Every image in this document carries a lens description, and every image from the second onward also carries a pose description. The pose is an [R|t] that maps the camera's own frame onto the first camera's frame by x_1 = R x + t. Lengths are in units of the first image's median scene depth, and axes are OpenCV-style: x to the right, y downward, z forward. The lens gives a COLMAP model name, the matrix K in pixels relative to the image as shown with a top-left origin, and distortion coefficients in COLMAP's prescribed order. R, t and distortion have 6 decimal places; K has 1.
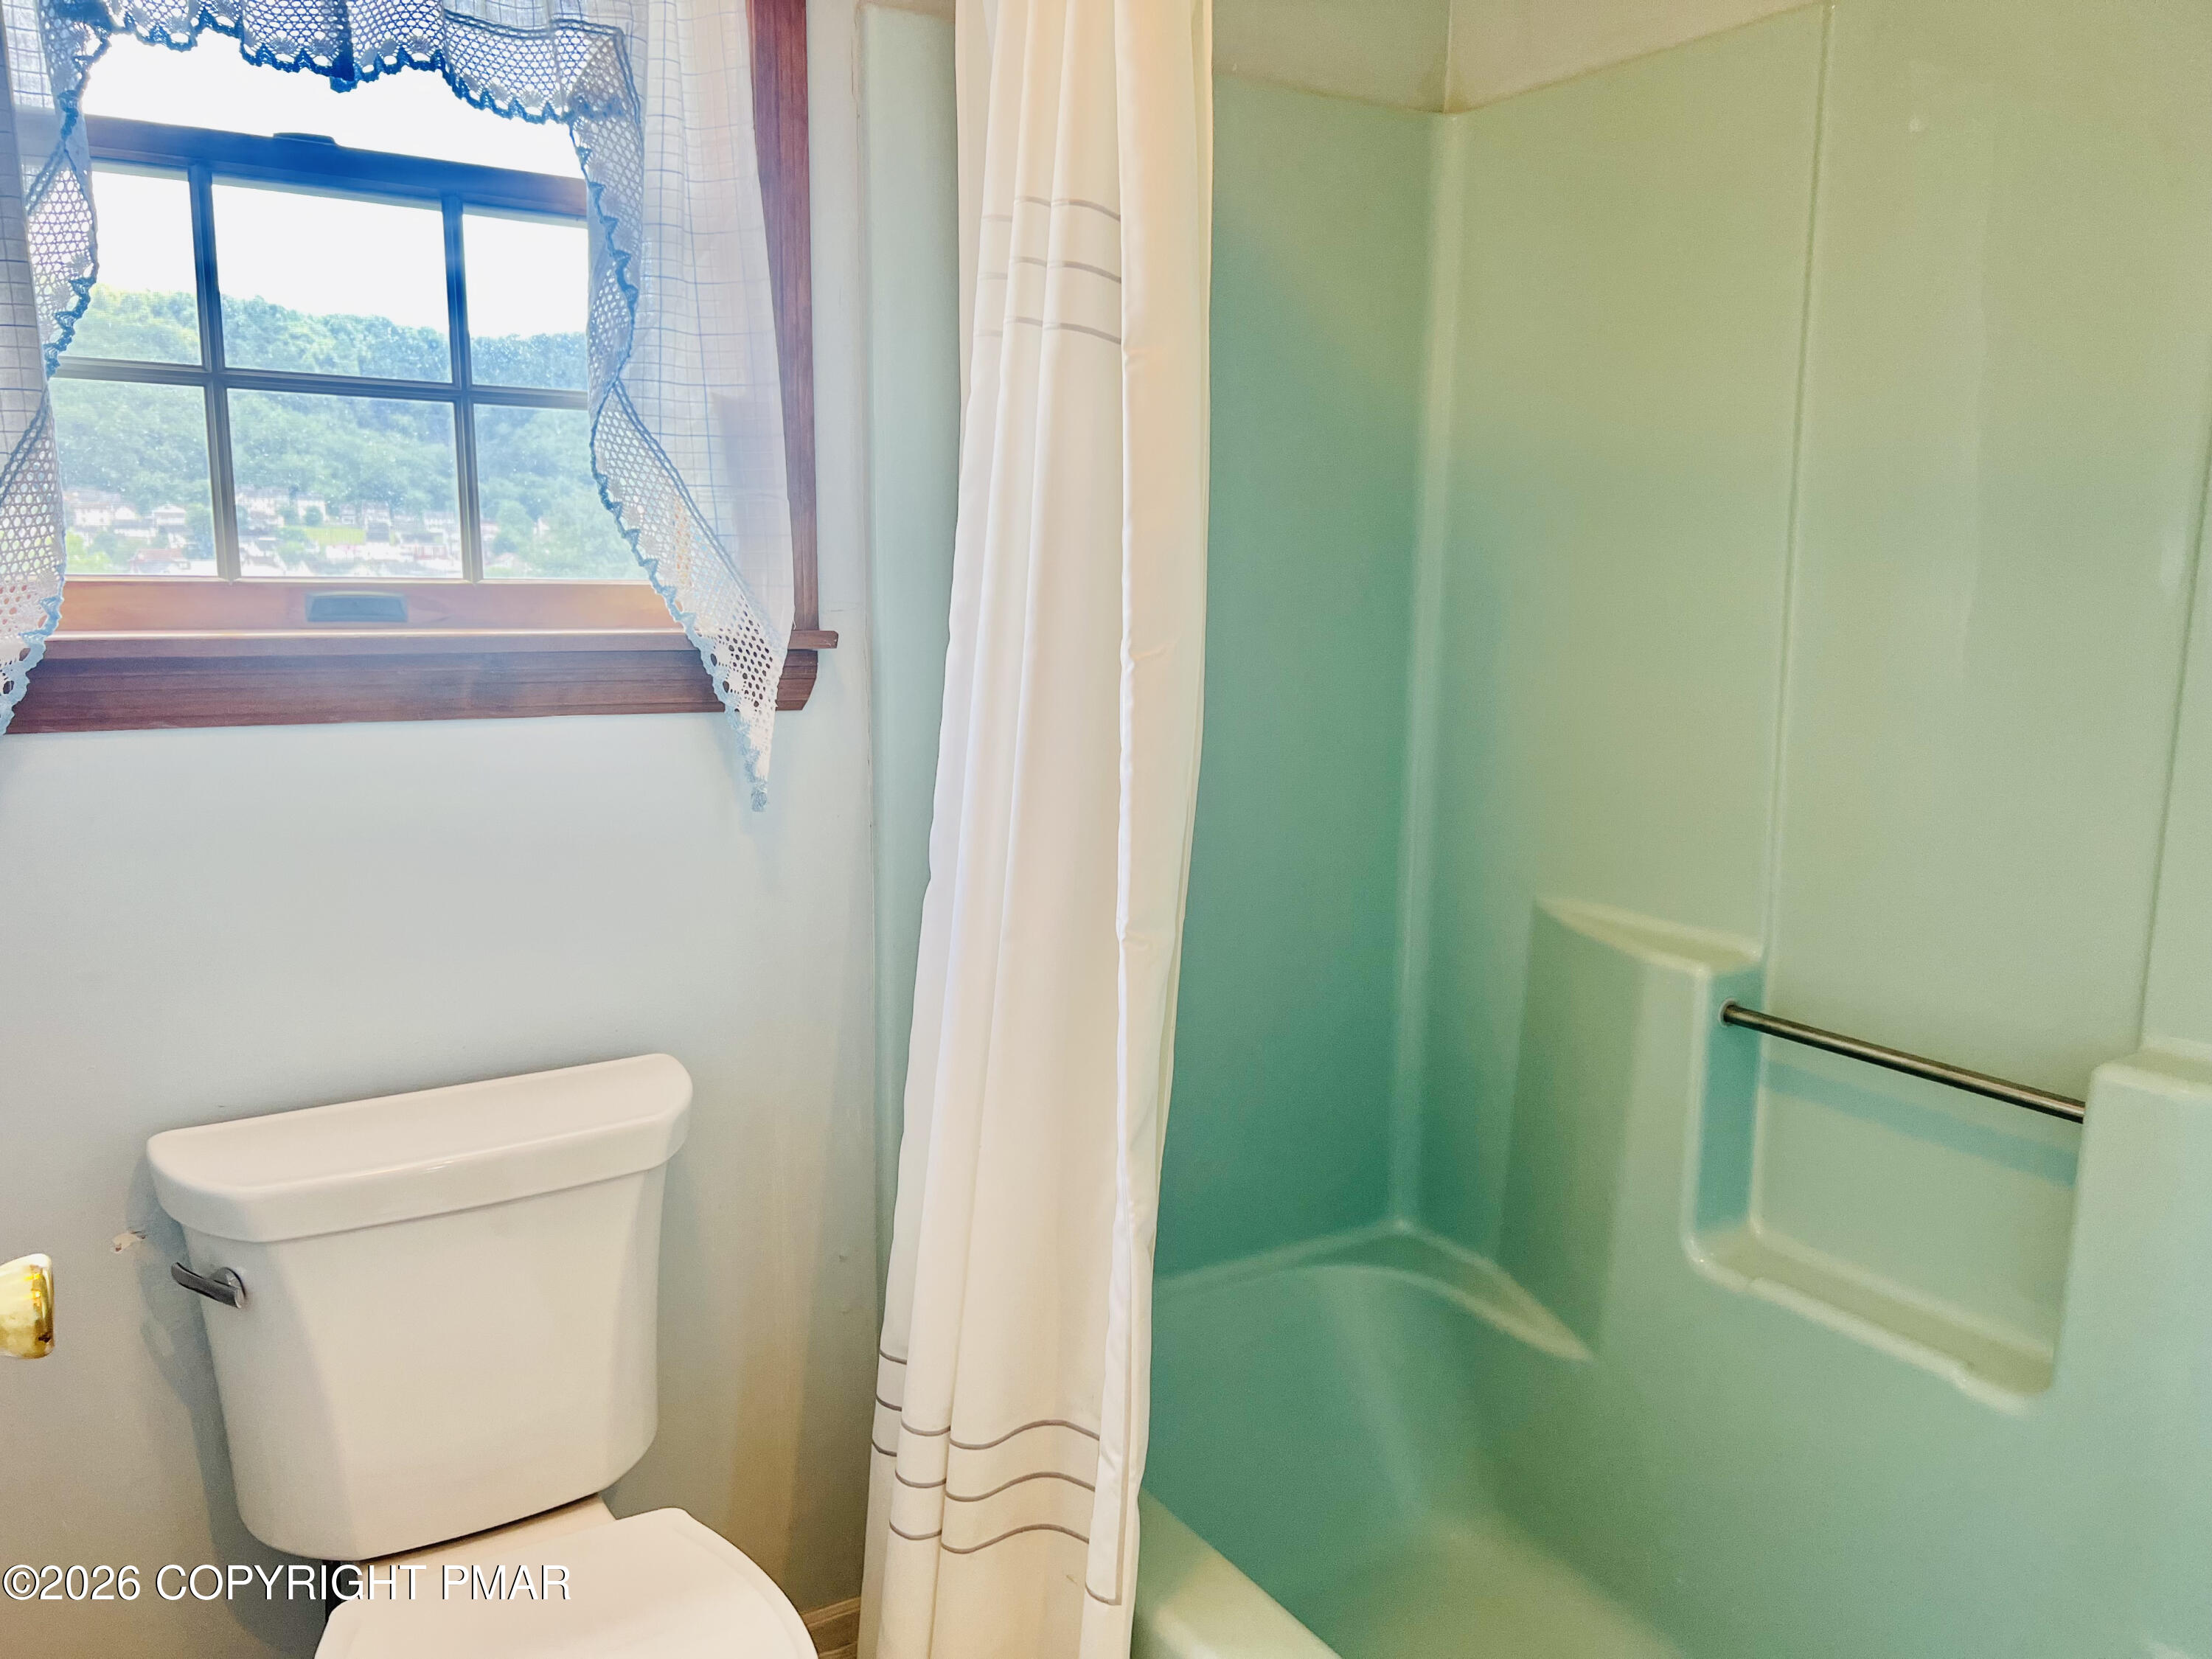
lens RADIAL K [[1673.8, 0, 1112.3], [0, 1673.8, 829.7], [0, 0, 1]] dist [0.062713, -0.071734]
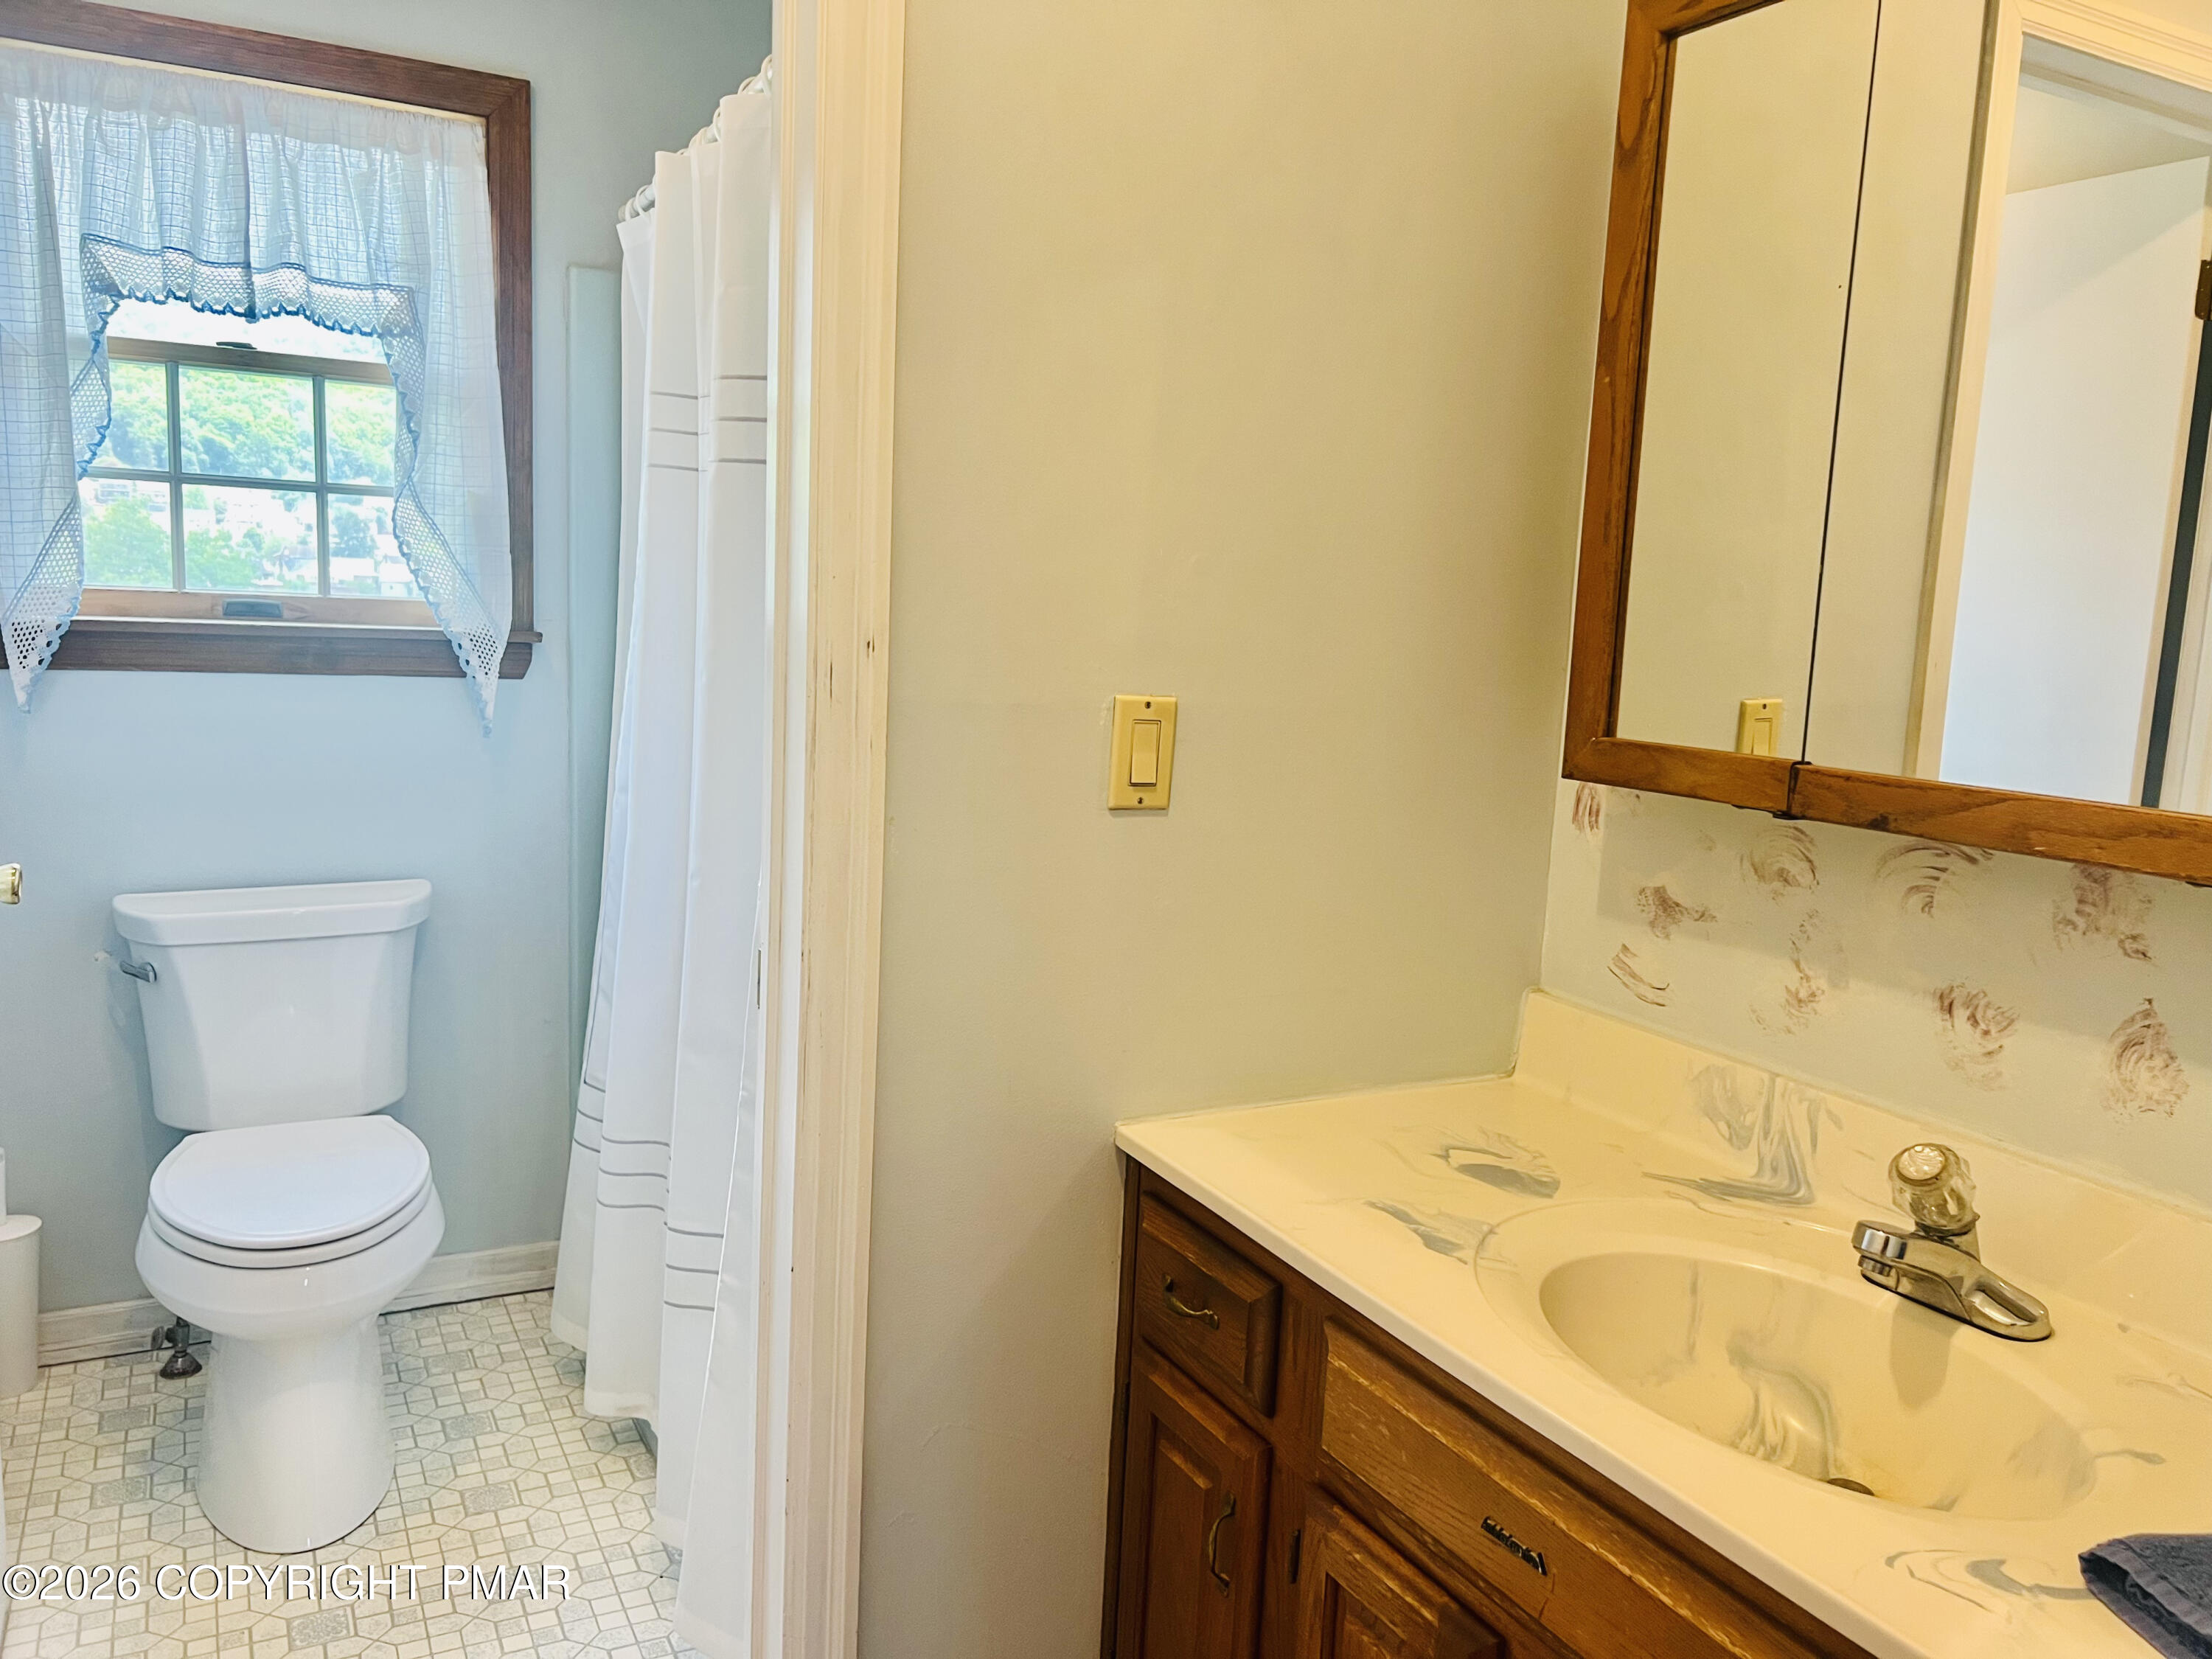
lens RADIAL K [[1673.8, 0, 1116.3], [0, 1673.8, 822.8], [0, 0, 1]] dist [0.062713, -0.071734]
pose [[0.998169, 0.038441, -0.046702, 0.548892], [-0.039523, 0.998966, -0.022477, 0.095863], [0.045790, 0.024282, 0.998656, -0.719162]]
